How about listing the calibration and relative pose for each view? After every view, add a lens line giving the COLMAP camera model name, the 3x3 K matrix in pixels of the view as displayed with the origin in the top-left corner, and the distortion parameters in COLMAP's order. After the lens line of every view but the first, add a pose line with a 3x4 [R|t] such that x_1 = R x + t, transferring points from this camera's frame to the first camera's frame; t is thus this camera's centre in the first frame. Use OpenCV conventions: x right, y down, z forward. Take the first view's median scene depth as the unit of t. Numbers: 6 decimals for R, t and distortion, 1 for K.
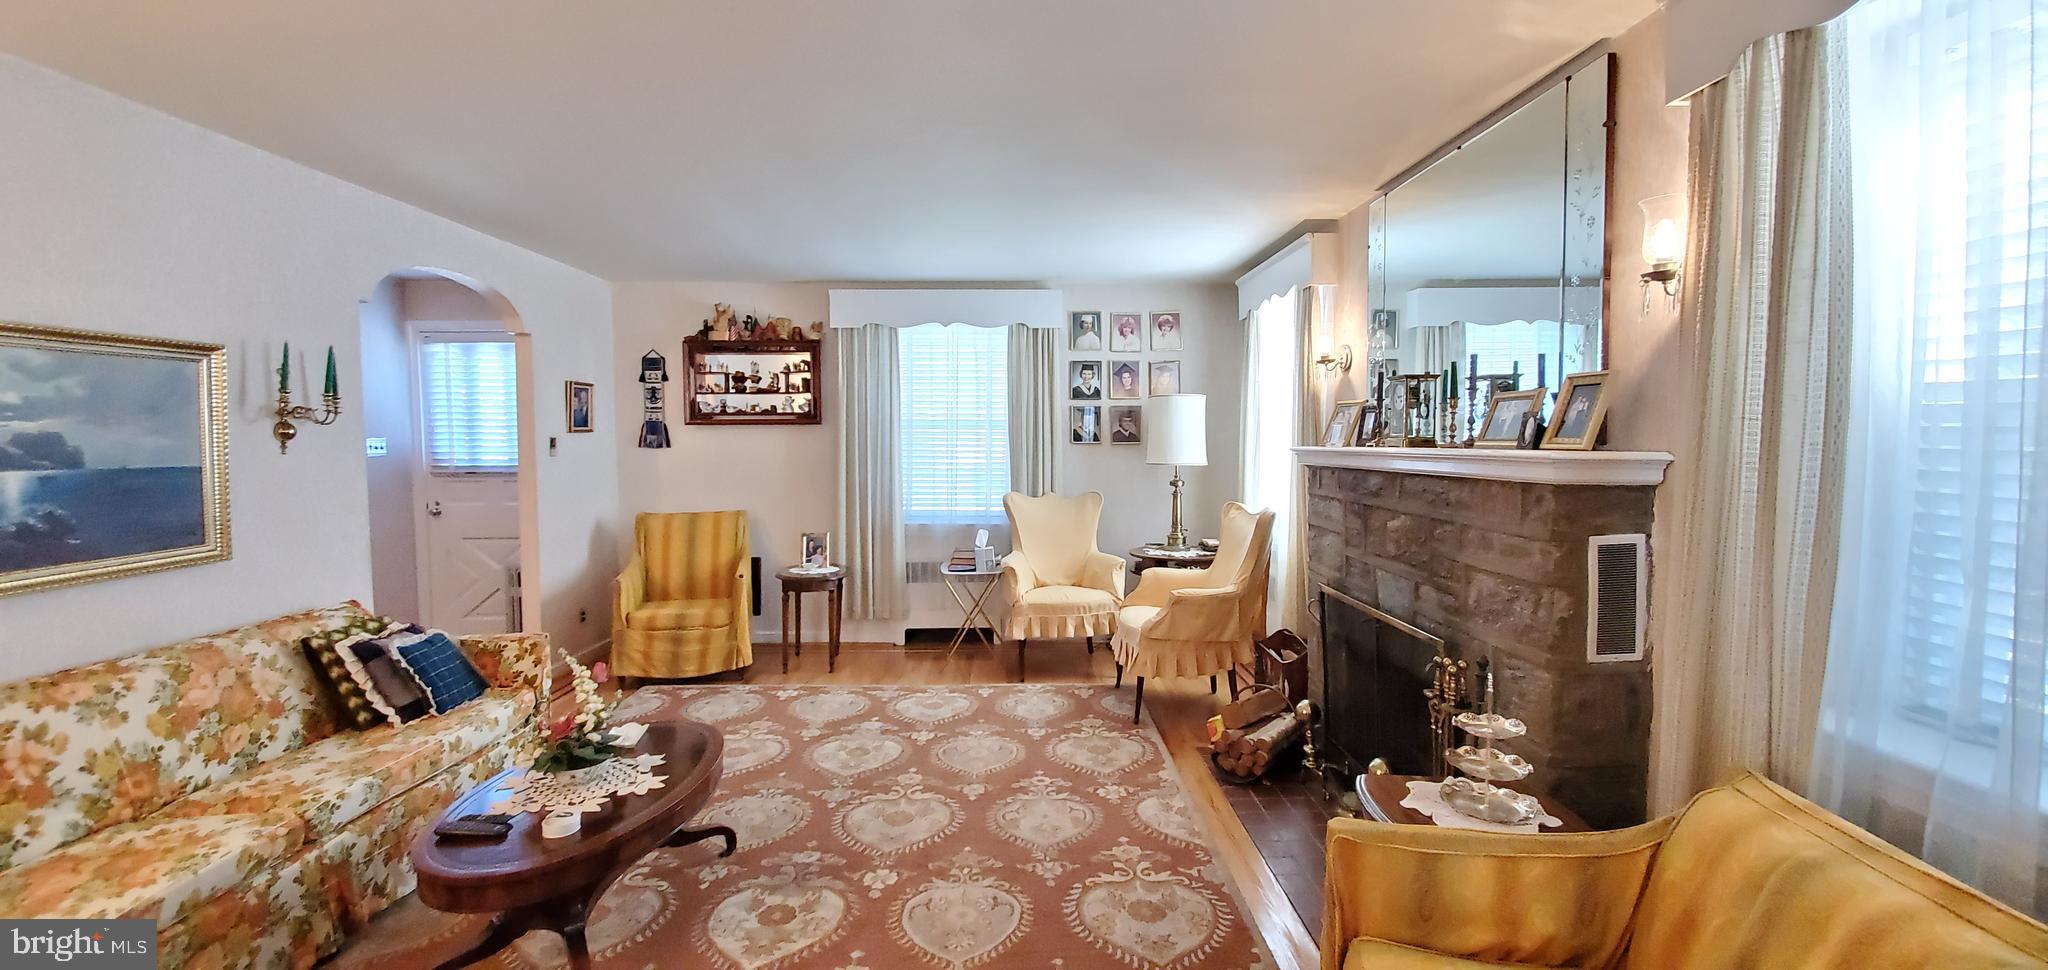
lens RADIAL K [[823.2, 0, 1010.2], [0, 823.2, 475.8], [0, 0, 1]] dist [0.008694, -0.000547]
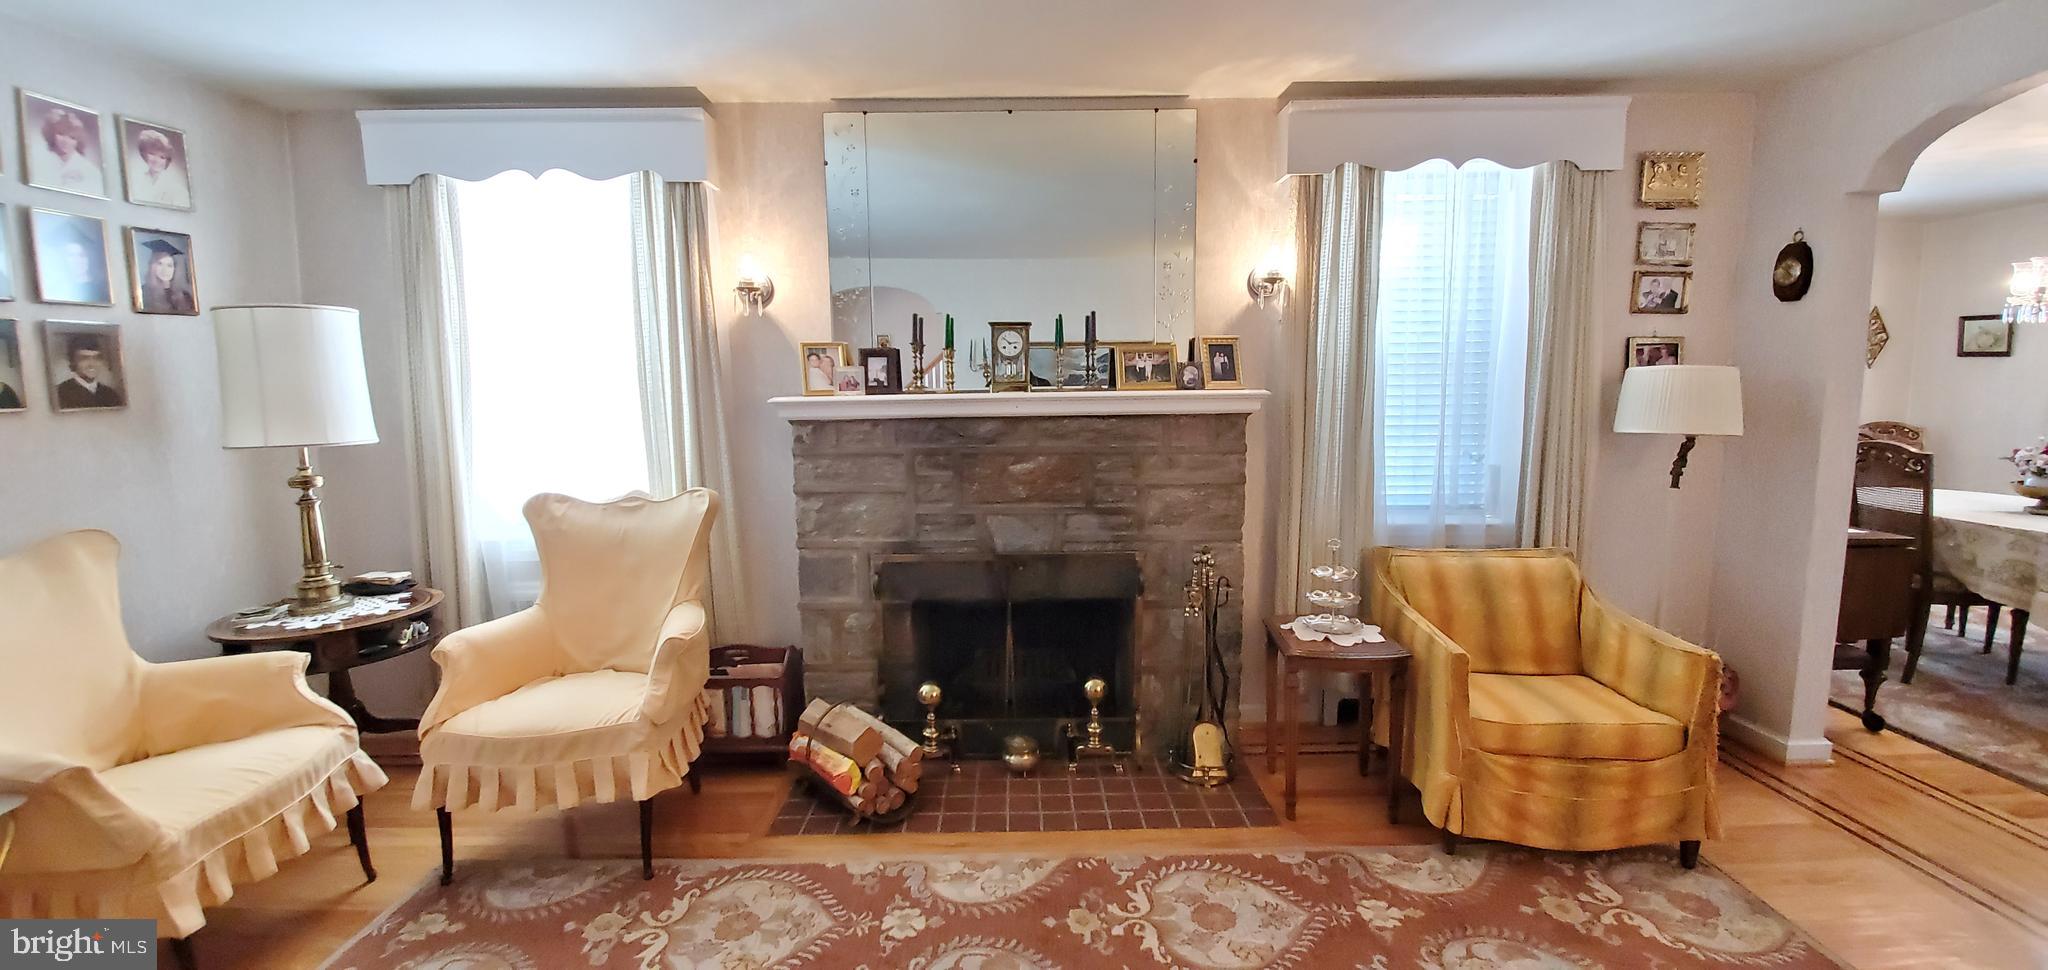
lens RADIAL K [[823.2, 0, 1026.1], [0, 823.2, 464.6], [0, 0, 1]] dist [0.008694, -0.000547]
pose [[-0.002292, -0.102352, 0.994746, -0.417811], [0.060899, 0.992888, 0.102301, -0.036731], [-0.998141, 0.060814, 0.003957, 0.733213]]
